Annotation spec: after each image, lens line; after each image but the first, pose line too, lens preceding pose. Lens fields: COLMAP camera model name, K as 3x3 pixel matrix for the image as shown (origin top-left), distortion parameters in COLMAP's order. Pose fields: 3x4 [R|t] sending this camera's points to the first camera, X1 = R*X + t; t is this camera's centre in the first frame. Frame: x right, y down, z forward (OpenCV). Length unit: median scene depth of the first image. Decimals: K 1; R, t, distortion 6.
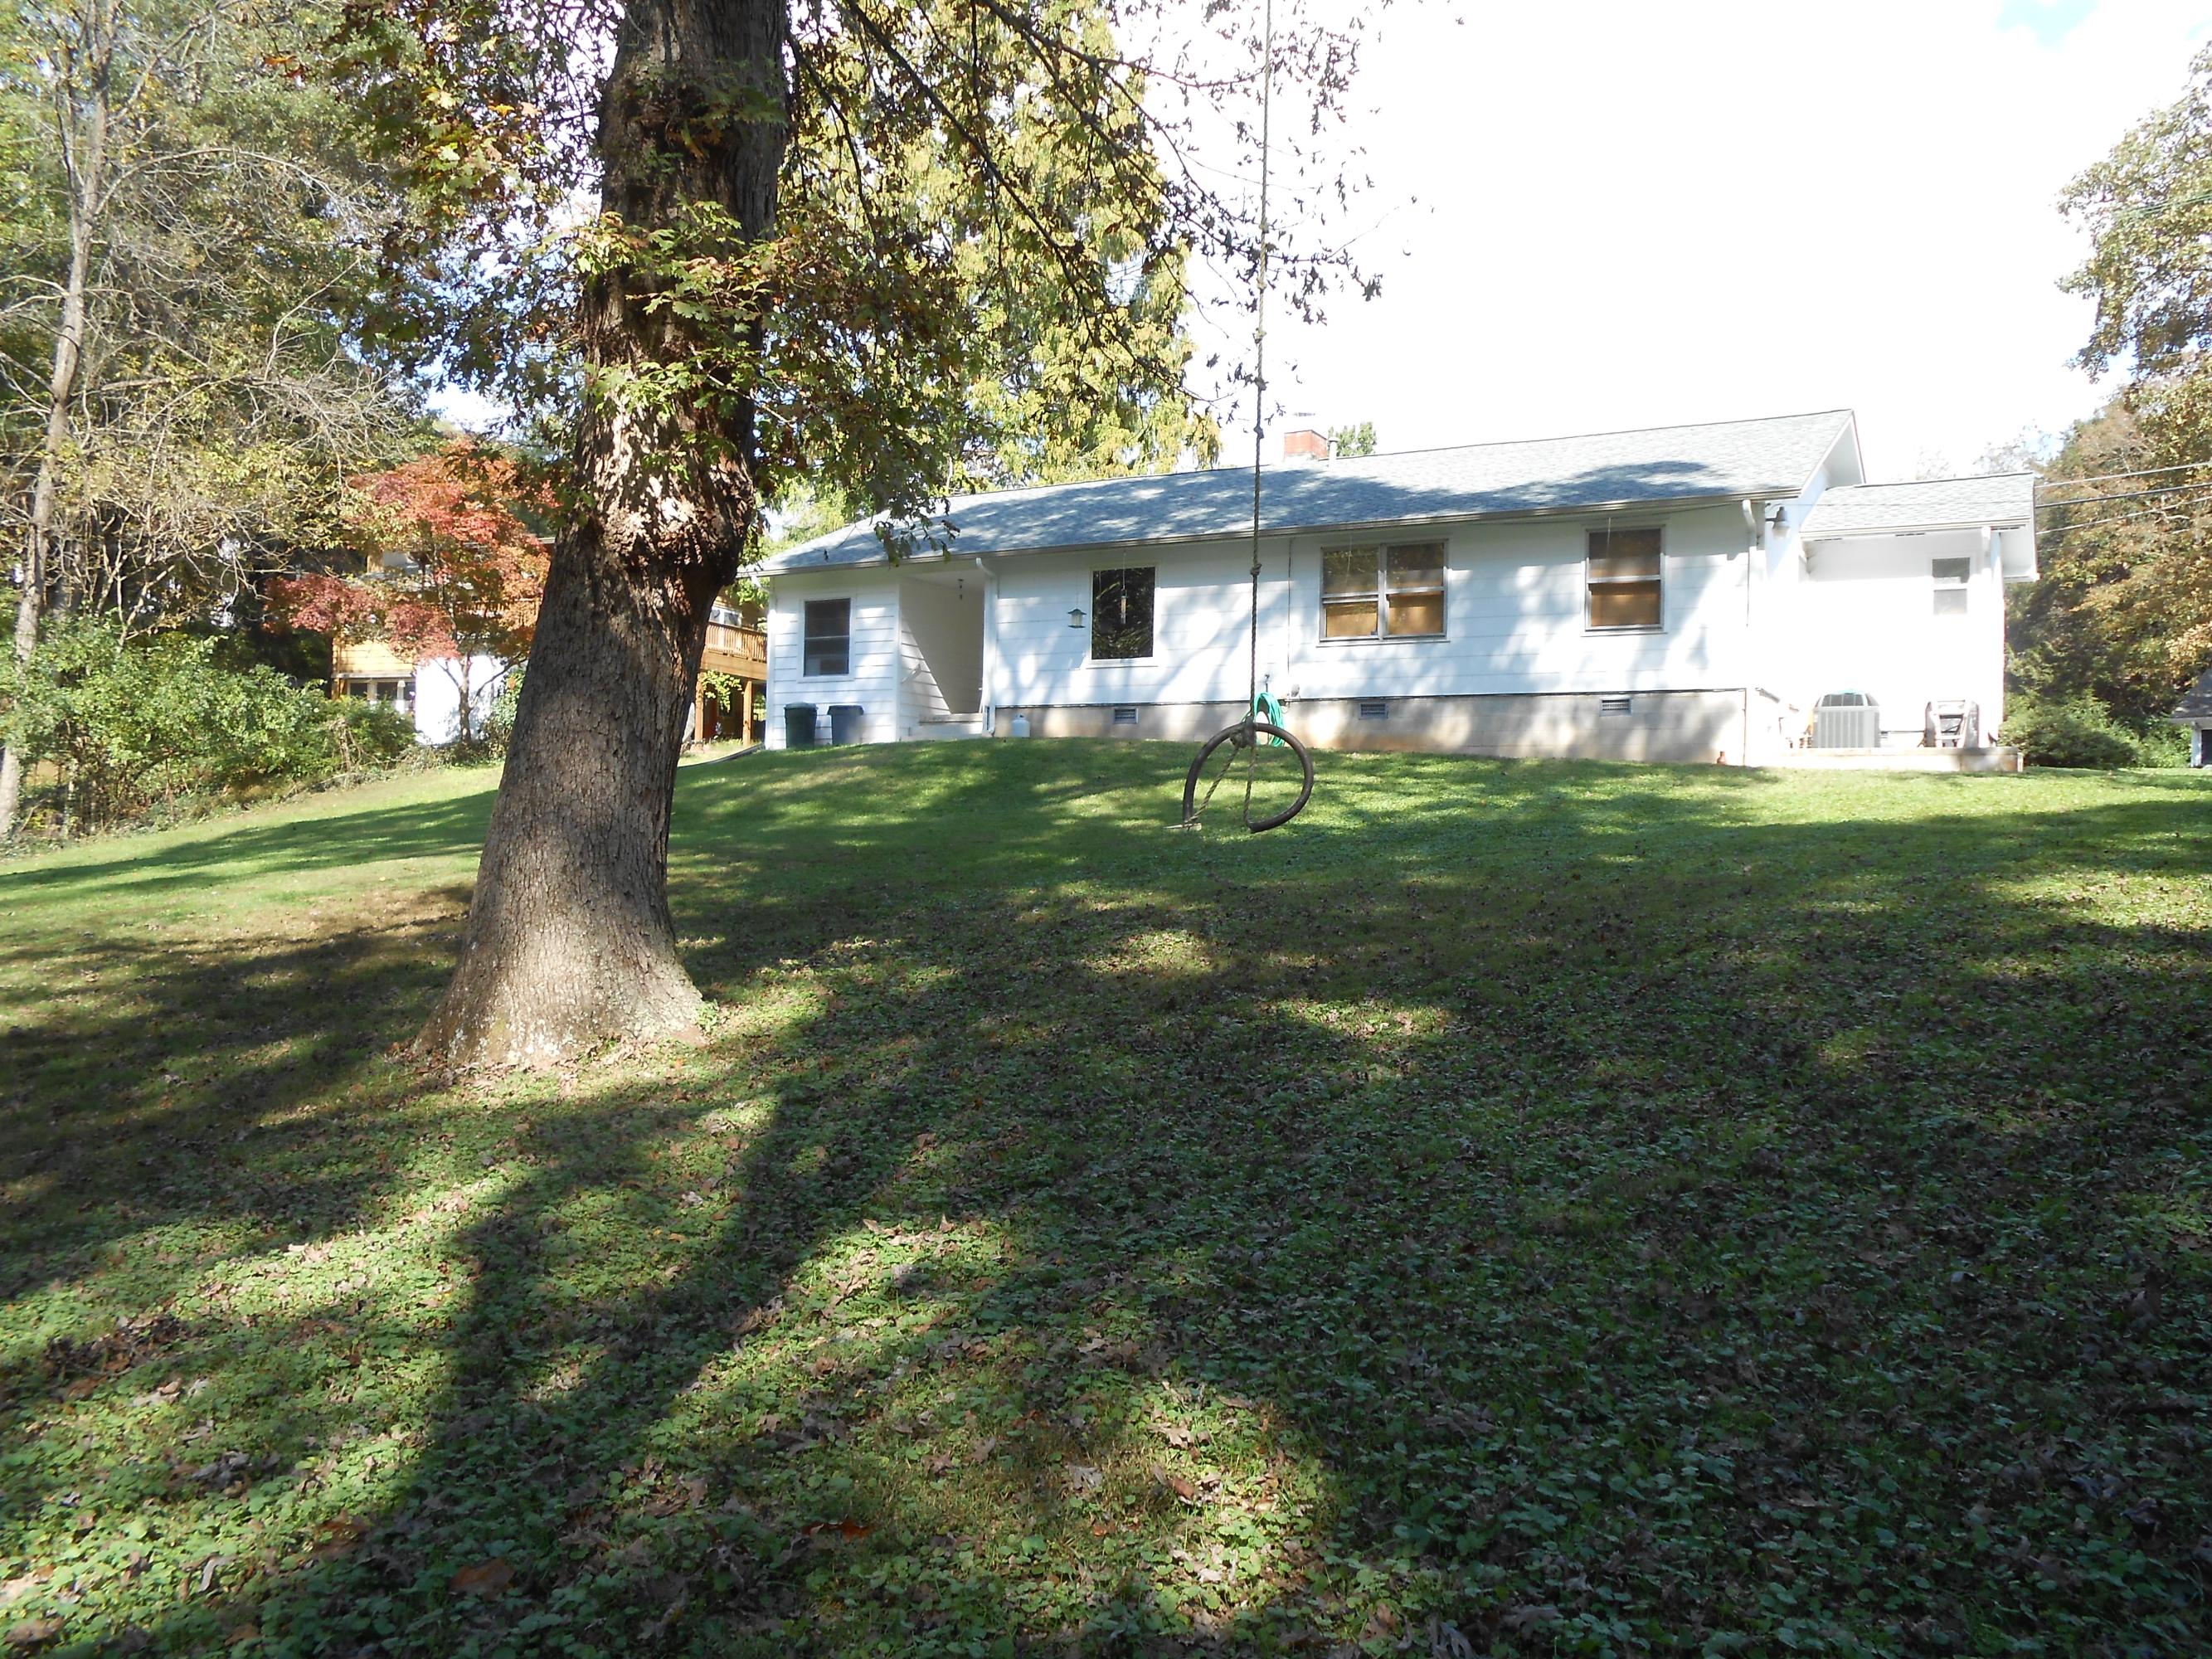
lens RADIAL K [[1699.6, 0, 1099.8], [0, 1699.6, 827.1], [0, 0, 1]] dist [-0.008822, -0.002870]
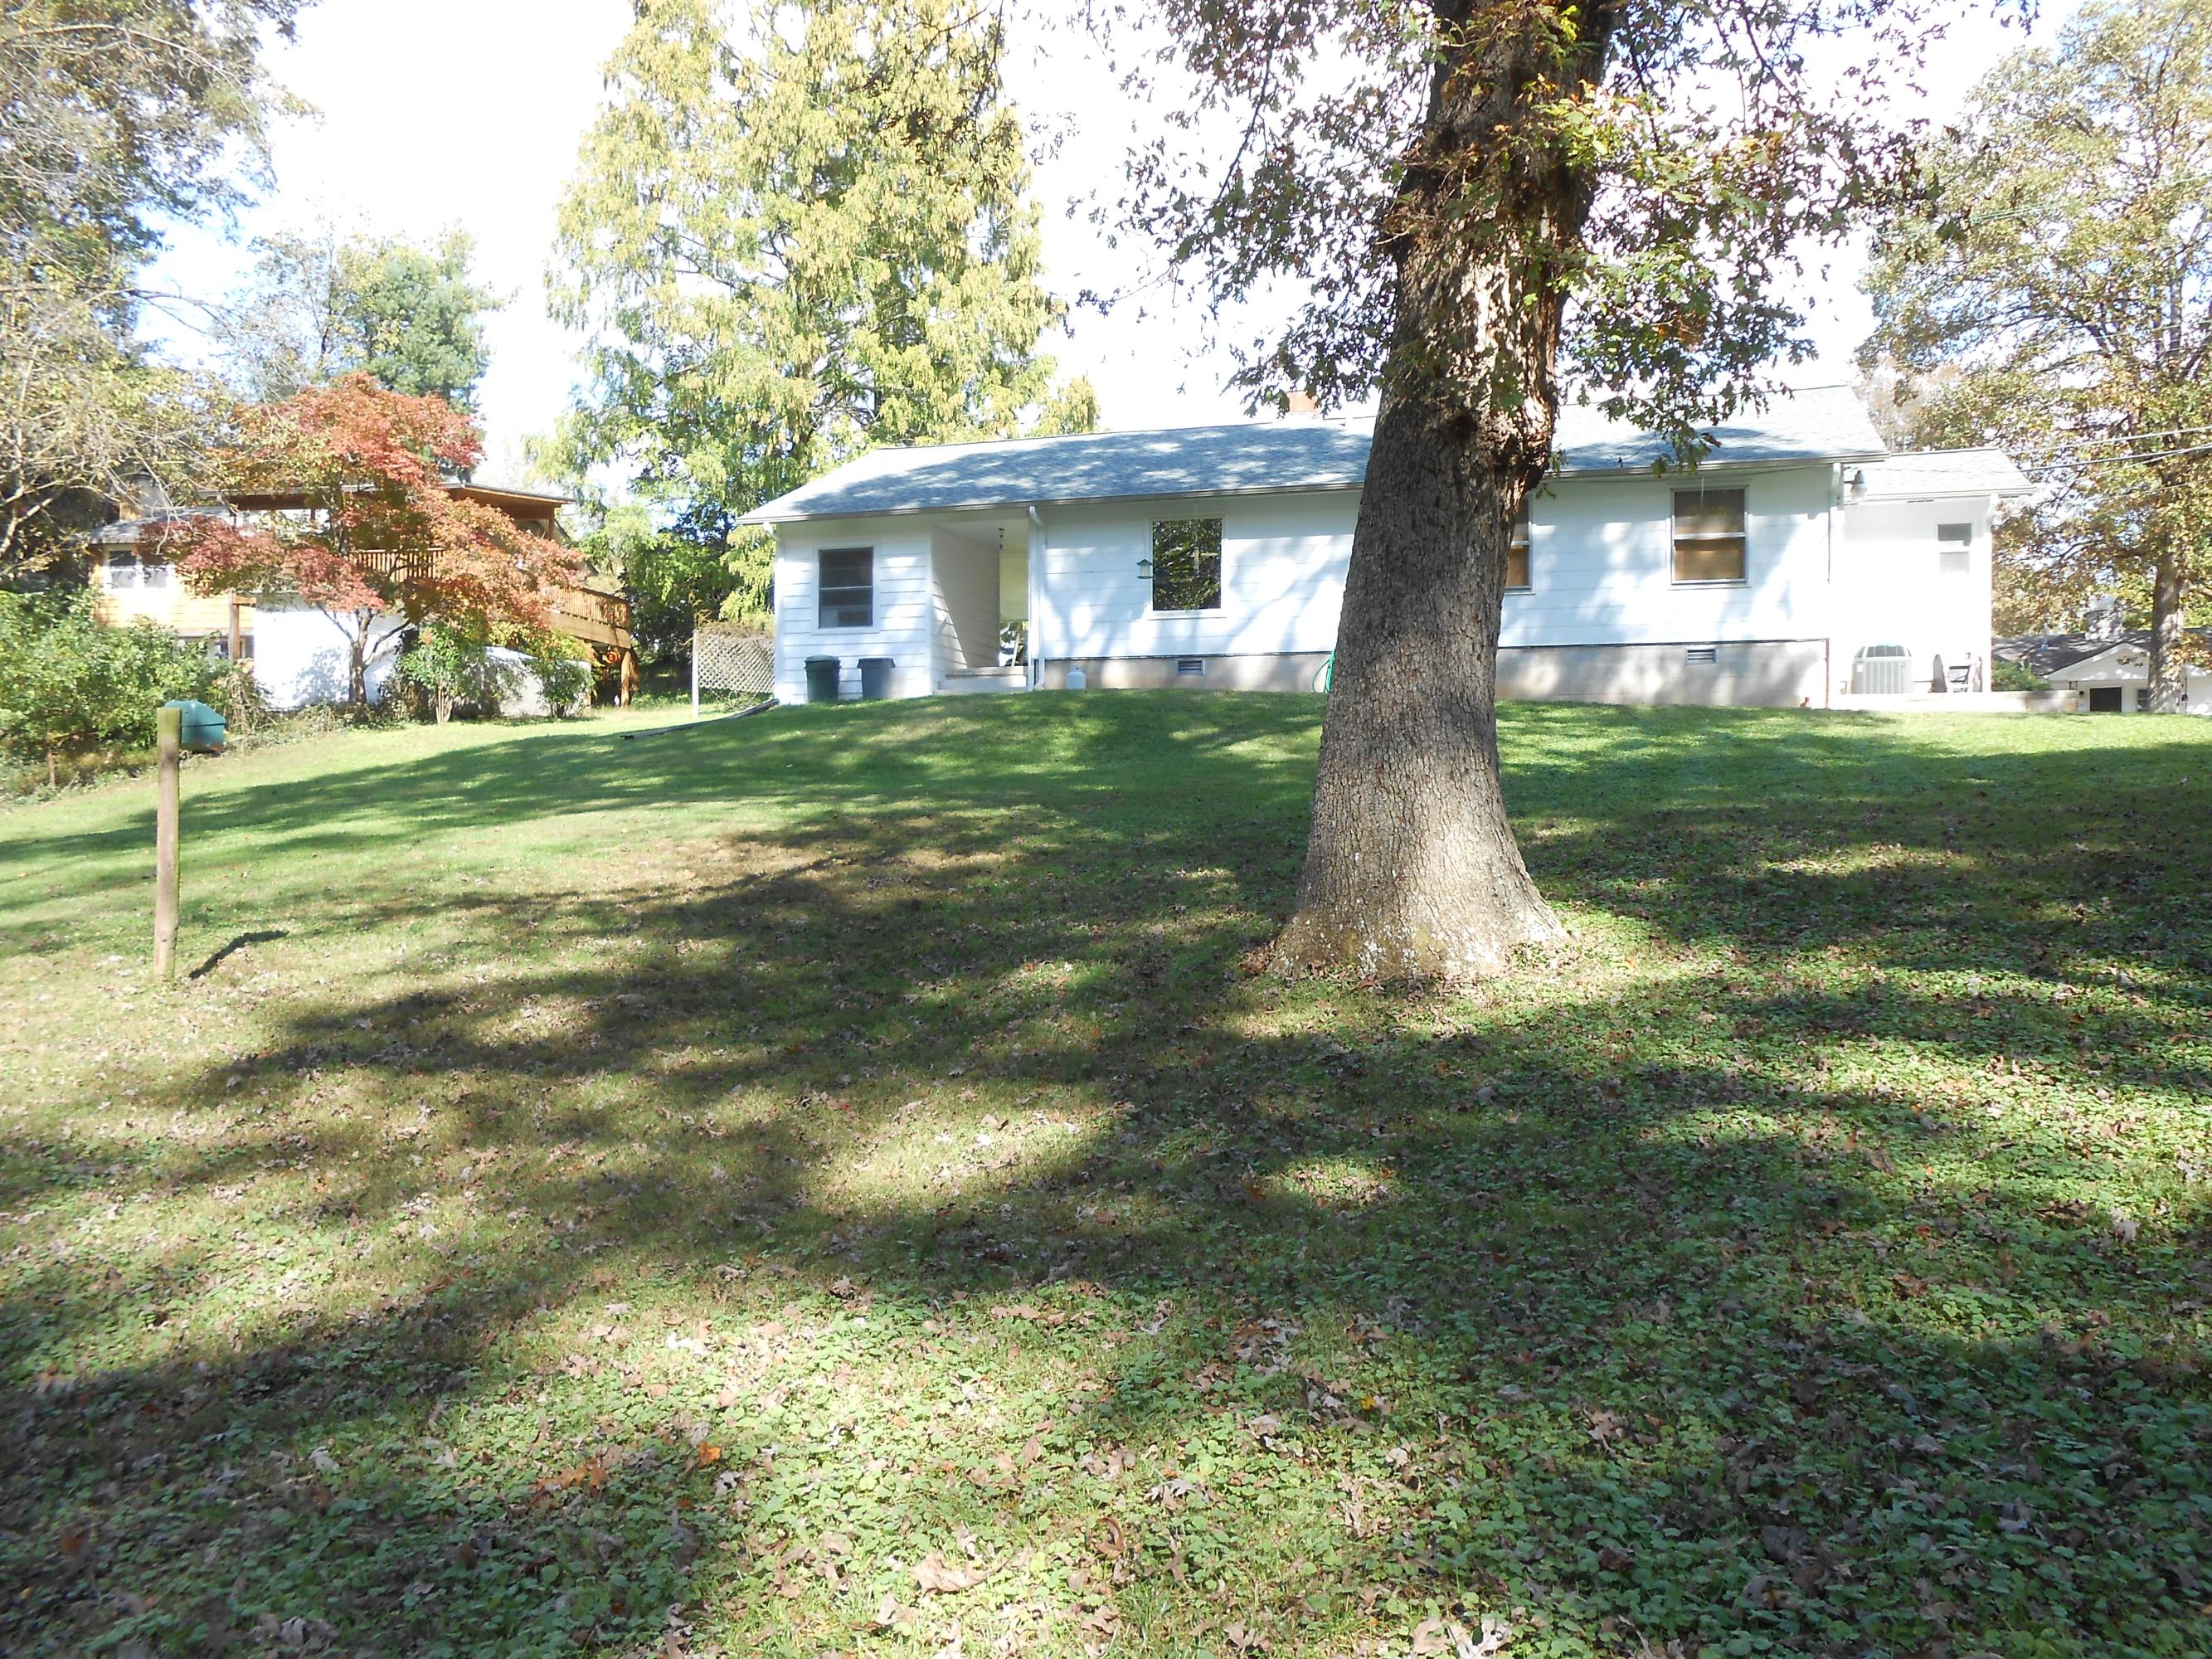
lens RADIAL K [[1699.6, 0, 1101.6], [0, 1699.6, 828.8], [0, 0, 1]] dist [-0.008822, -0.002870]
pose [[0.977267, -0.018398, 0.211212, -0.252558], [0.015338, 0.999753, 0.016113, 0.012921], [-0.211456, -0.012507, 0.977308, 0.032263]]
